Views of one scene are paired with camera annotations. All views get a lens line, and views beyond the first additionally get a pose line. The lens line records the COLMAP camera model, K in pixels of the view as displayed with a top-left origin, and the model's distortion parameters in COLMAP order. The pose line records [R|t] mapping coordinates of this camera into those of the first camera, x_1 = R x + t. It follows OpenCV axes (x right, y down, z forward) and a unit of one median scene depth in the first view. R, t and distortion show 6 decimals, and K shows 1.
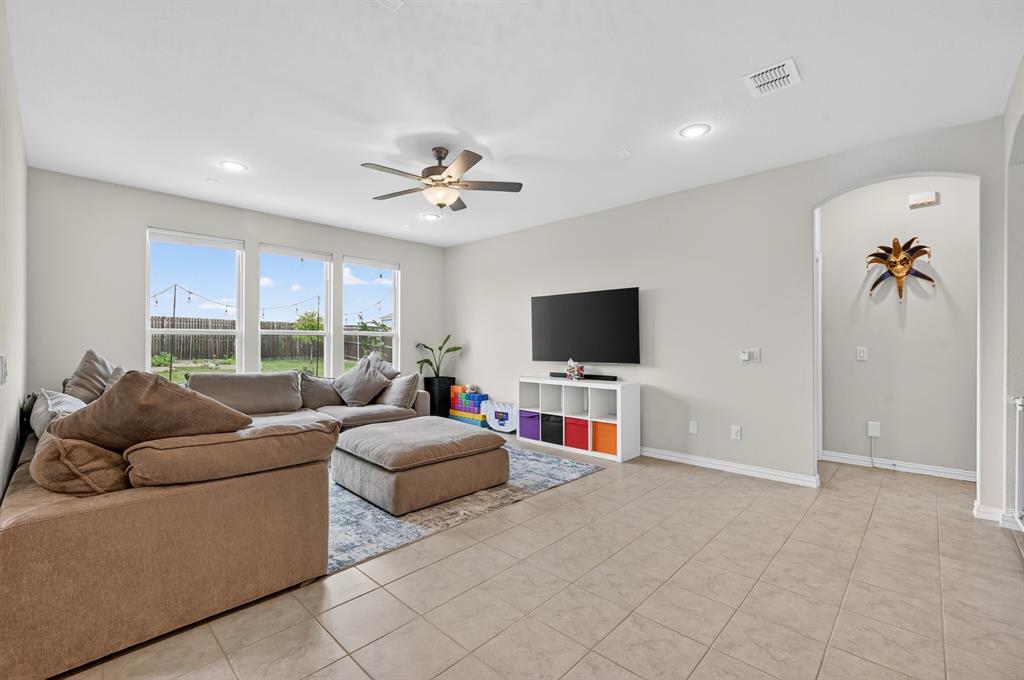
lens RADIAL K [[404.5, 0, 508.8], [0, 404.5, 335.4], [0, 0, 1]] dist [0.001777, 0.000224]
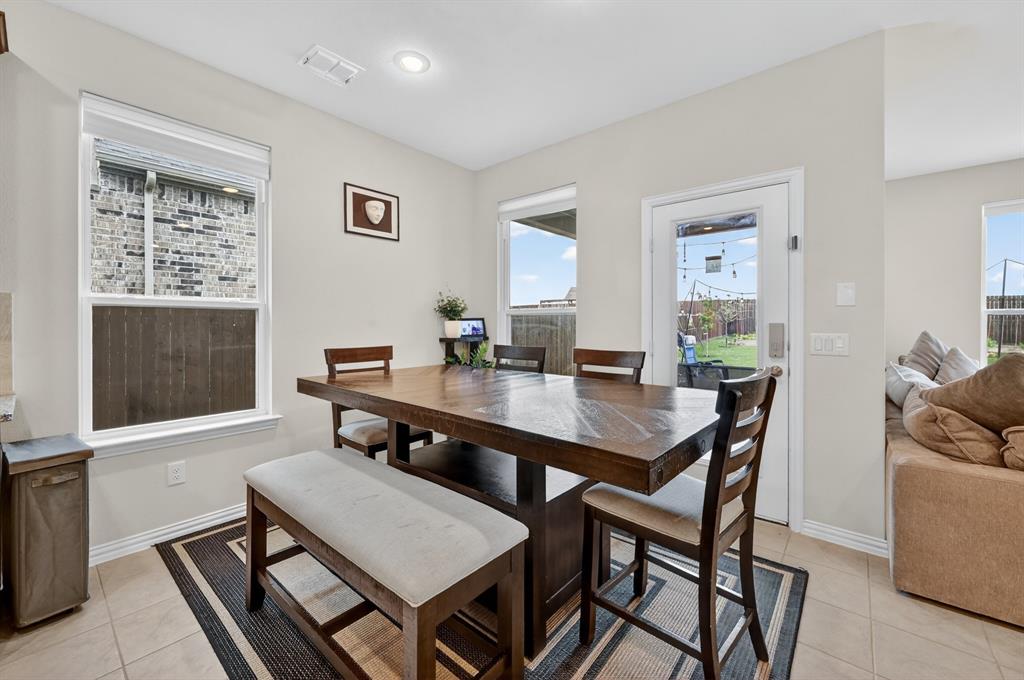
lens RADIAL K [[409.5, 0, 510.7], [0, 409.5, 325.8], [0, 0, 1]] dist [-0.001803, -0.000268]
pose [[0.053722, 0.004733, -0.998545, 0.013636], [0.016001, 0.999856, 0.005601, -0.002275], [0.998428, -0.016279, 0.053639, -0.286074]]
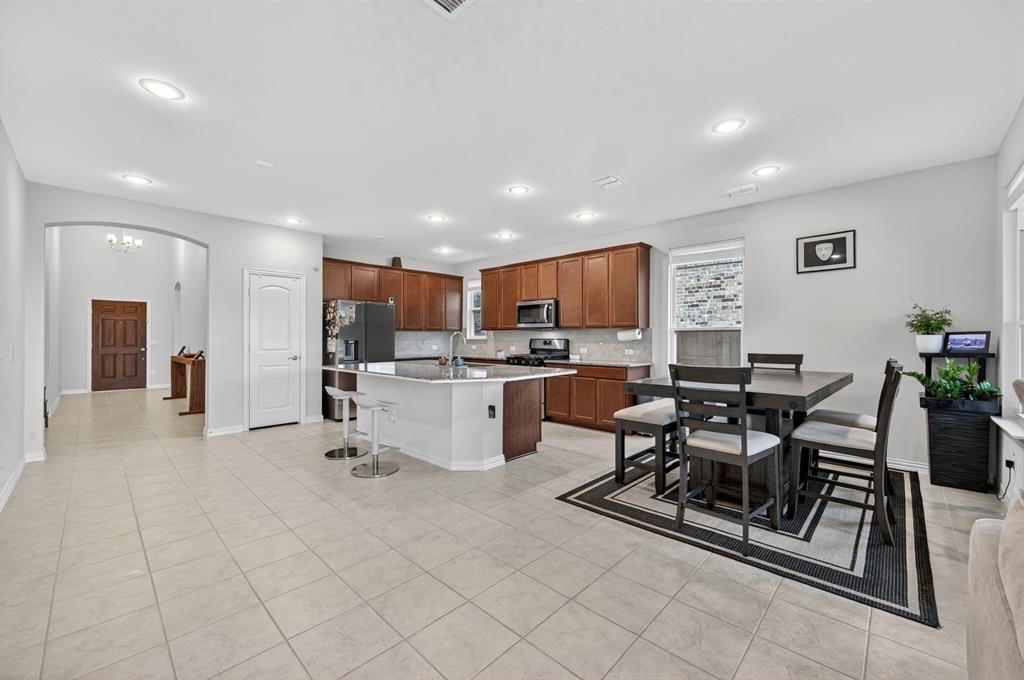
lens RADIAL K [[404.5, 0, 508.8], [0, 404.5, 335.4], [0, 0, 1]] dist [0.001777, 0.000224]
pose [[-0.999914, -0.000050, 0.013111, -0.075814], [-0.000378, 0.999687, -0.025012, 0.036759], [-0.013106, -0.025015, -0.999601, 1.870809]]
